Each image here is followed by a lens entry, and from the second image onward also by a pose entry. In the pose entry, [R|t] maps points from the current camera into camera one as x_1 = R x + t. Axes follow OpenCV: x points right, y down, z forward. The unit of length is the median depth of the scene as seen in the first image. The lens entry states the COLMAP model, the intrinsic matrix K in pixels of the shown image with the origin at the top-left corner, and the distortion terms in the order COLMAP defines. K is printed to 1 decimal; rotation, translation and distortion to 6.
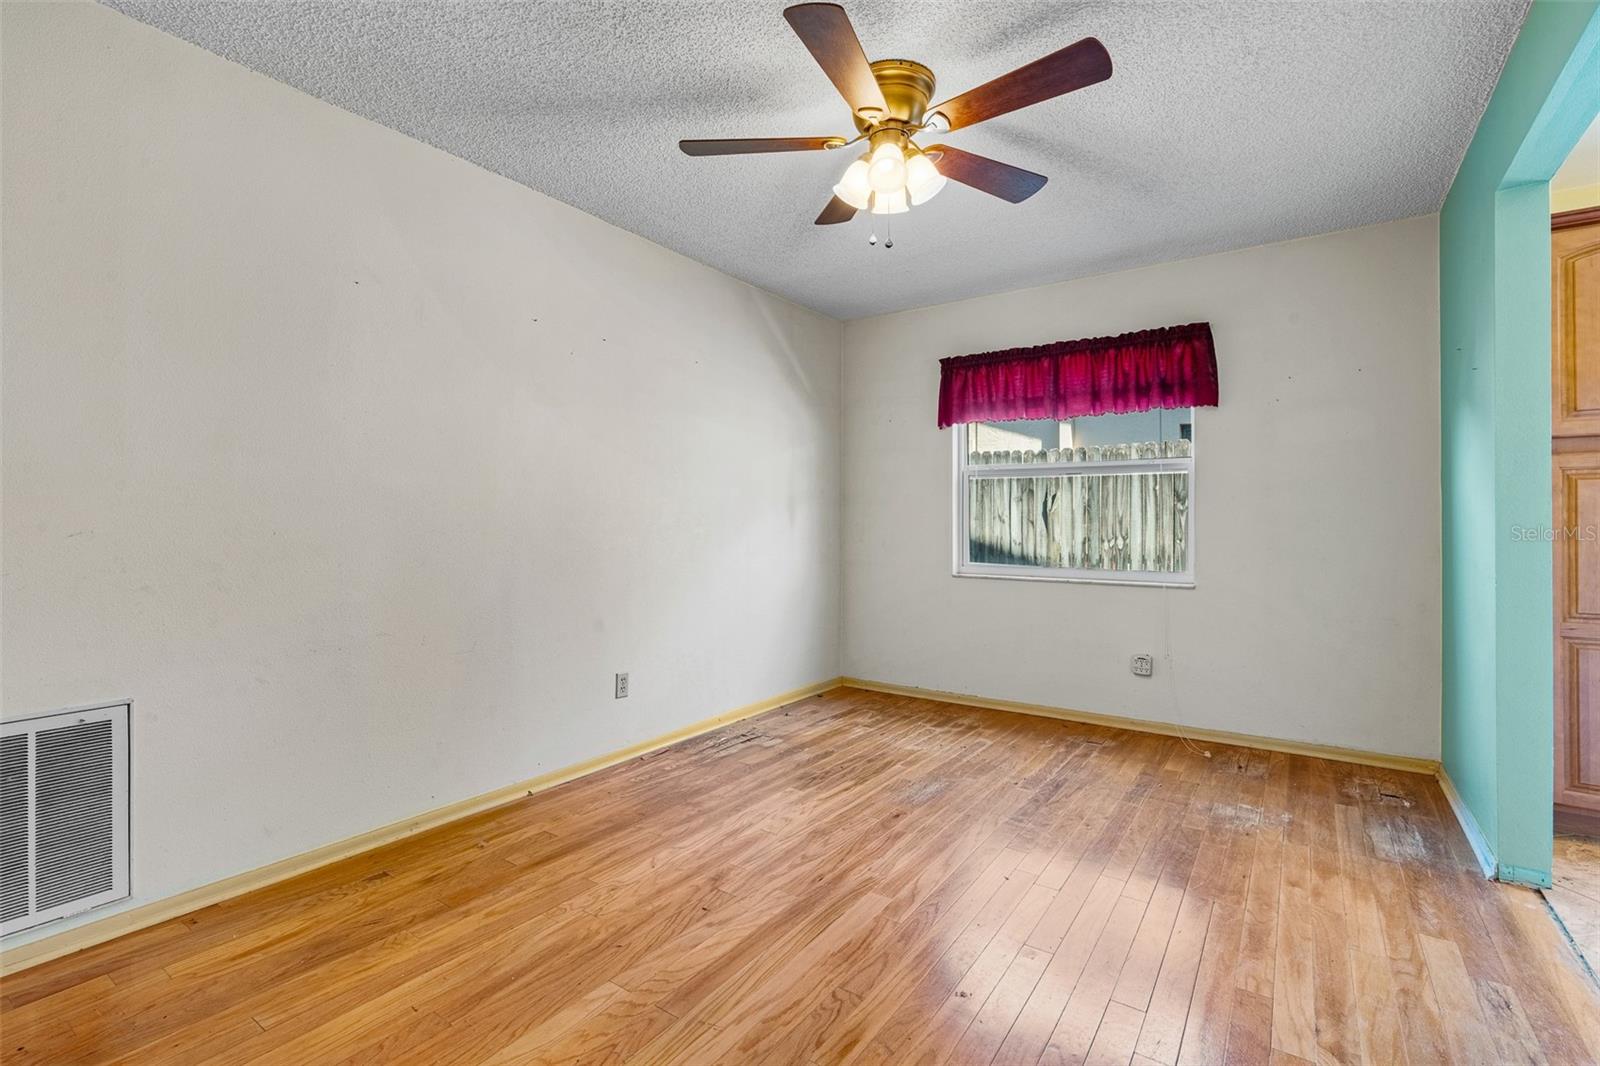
lens RADIAL K [[725.4, 0, 797.5], [0, 725.4, 524.7], [0, 0, 1]] dist [-0.004605, -0.000333]
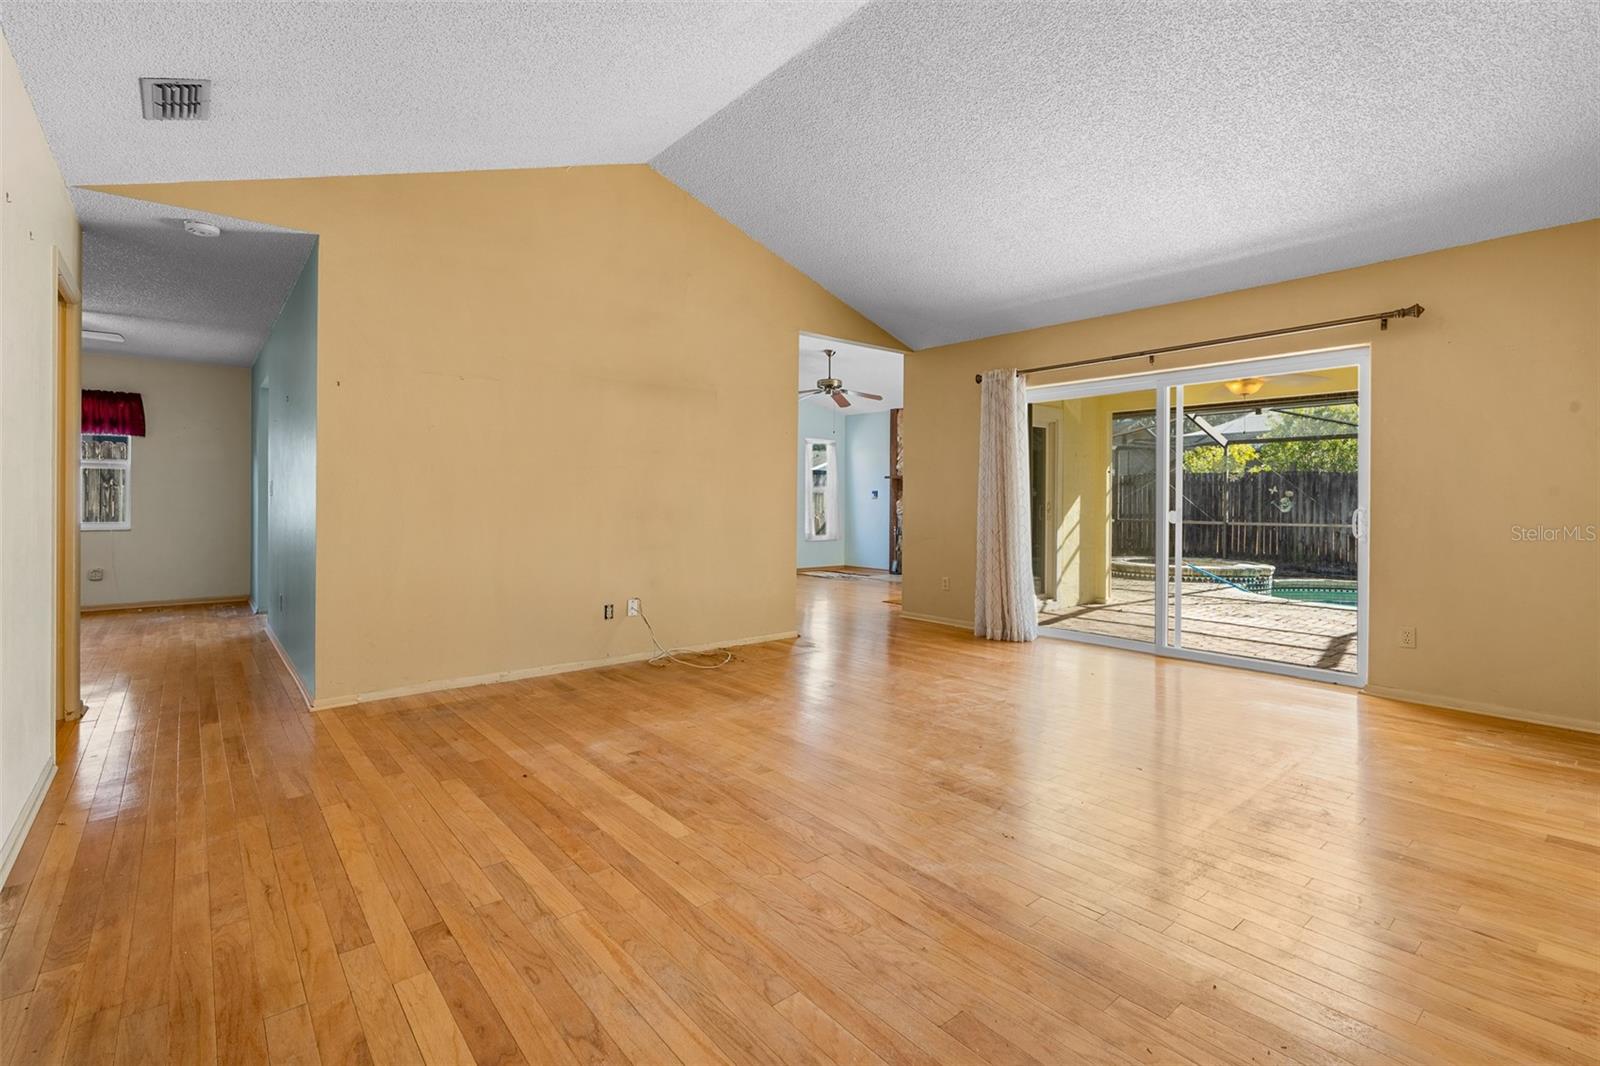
lens RADIAL K [[725.4, 0, 806.5], [0, 725.4, 505.9], [0, 0, 1]] dist [-0.004605, -0.000333]
pose [[0.249114, -0.000031, 0.968474, -0.843440], [-0.011479, 0.999930, 0.002985, -0.002934], [-0.968406, -0.011860, 0.249097, -1.188673]]
